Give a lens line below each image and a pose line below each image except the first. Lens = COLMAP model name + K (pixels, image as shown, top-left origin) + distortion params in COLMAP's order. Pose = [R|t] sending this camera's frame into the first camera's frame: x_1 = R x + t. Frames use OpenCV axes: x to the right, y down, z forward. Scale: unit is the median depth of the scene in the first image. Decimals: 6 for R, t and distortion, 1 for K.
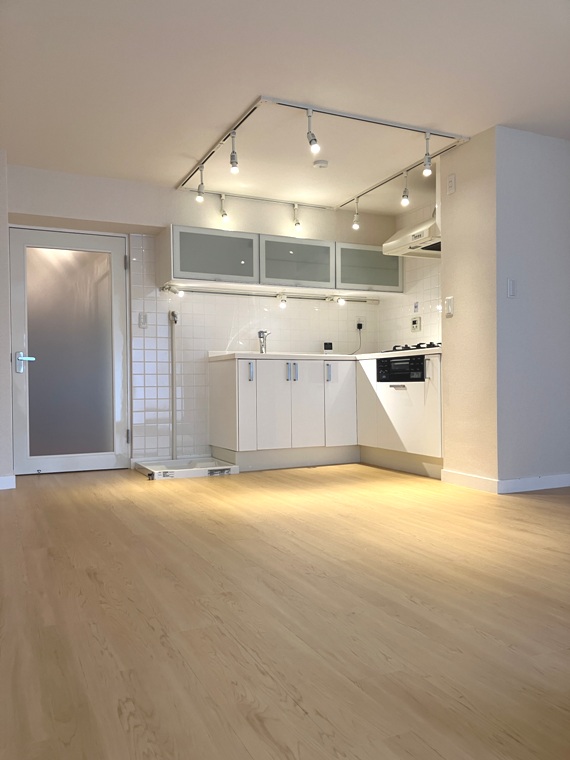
lens RADIAL K [[628.5, 0, 284.4], [0, 628.5, 381.6], [0, 0, 1]] dist [-0.006678, -0.003763]
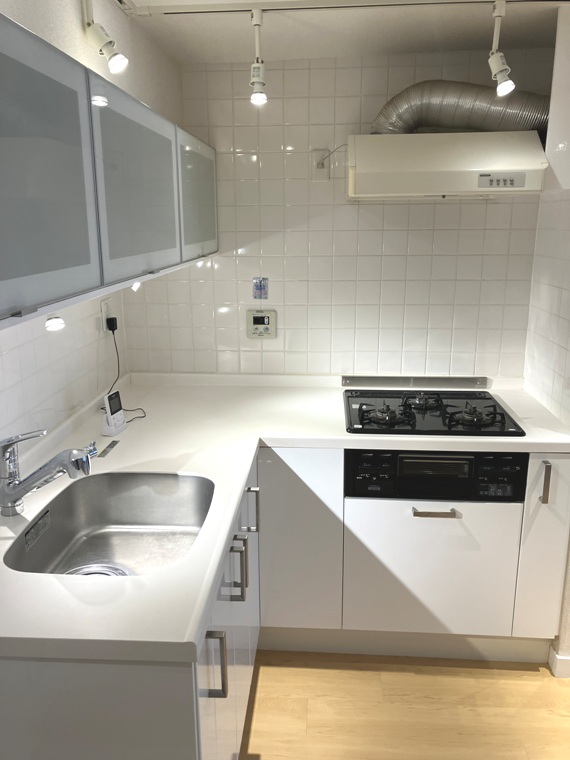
lens RADIAL K [[628.5, 0, 285.4], [0, 628.5, 379.2], [0, 0, 1]] dist [-0.006678, -0.003763]
pose [[0.480808, -0.196401, 0.854547, -0.245789], [-0.008326, 0.973525, 0.228431, -0.190810], [-0.876786, -0.116946, 0.466443, 0.888743]]
